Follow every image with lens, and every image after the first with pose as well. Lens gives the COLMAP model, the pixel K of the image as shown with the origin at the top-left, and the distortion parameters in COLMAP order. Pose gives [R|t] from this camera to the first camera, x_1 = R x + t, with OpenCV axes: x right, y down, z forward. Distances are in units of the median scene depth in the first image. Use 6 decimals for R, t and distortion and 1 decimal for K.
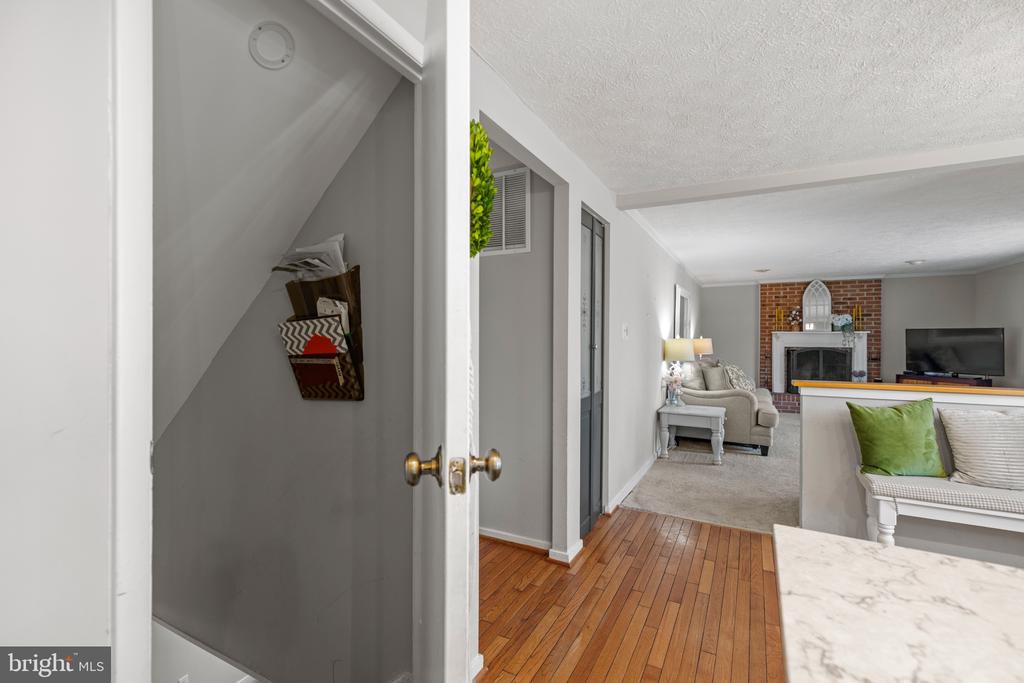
lens RADIAL K [[447.6, 0, 532.4], [0, 447.6, 345.5], [0, 0, 1]] dist [0.002231, -0.000670]
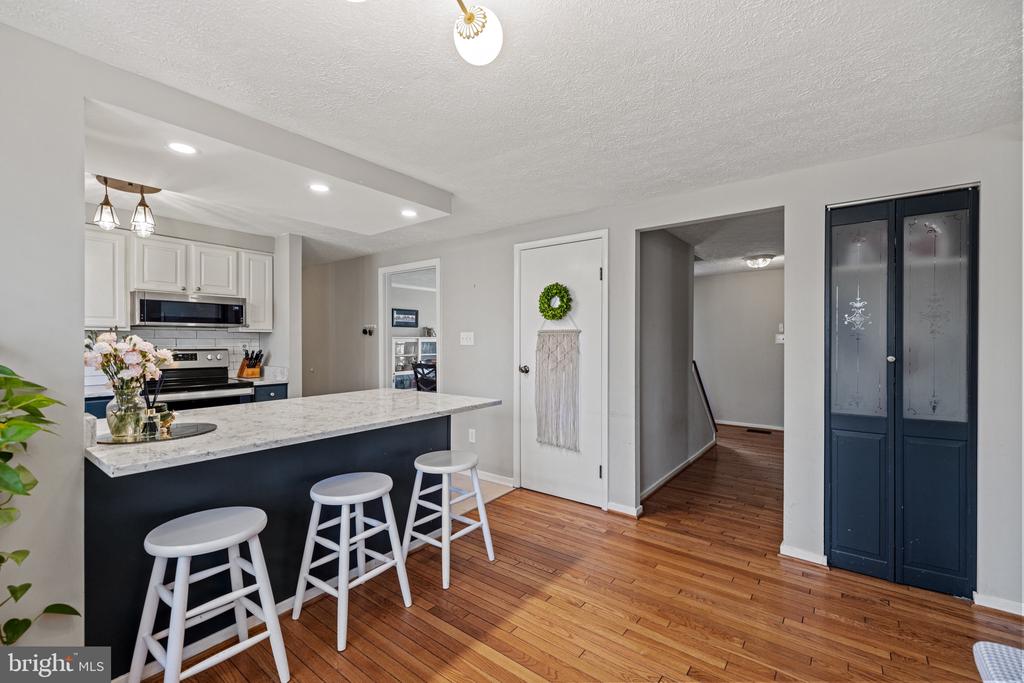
lens RADIAL K [[447.6, 0, 512.6], [0, 447.6, 343.2], [0, 0, 1]] dist [0.002231, -0.000670]
pose [[-0.170371, 0.000869, -0.985380, 1.231566], [-0.023054, 0.999722, 0.004867, -0.013600], [0.985110, 0.023546, -0.170304, 0.519722]]
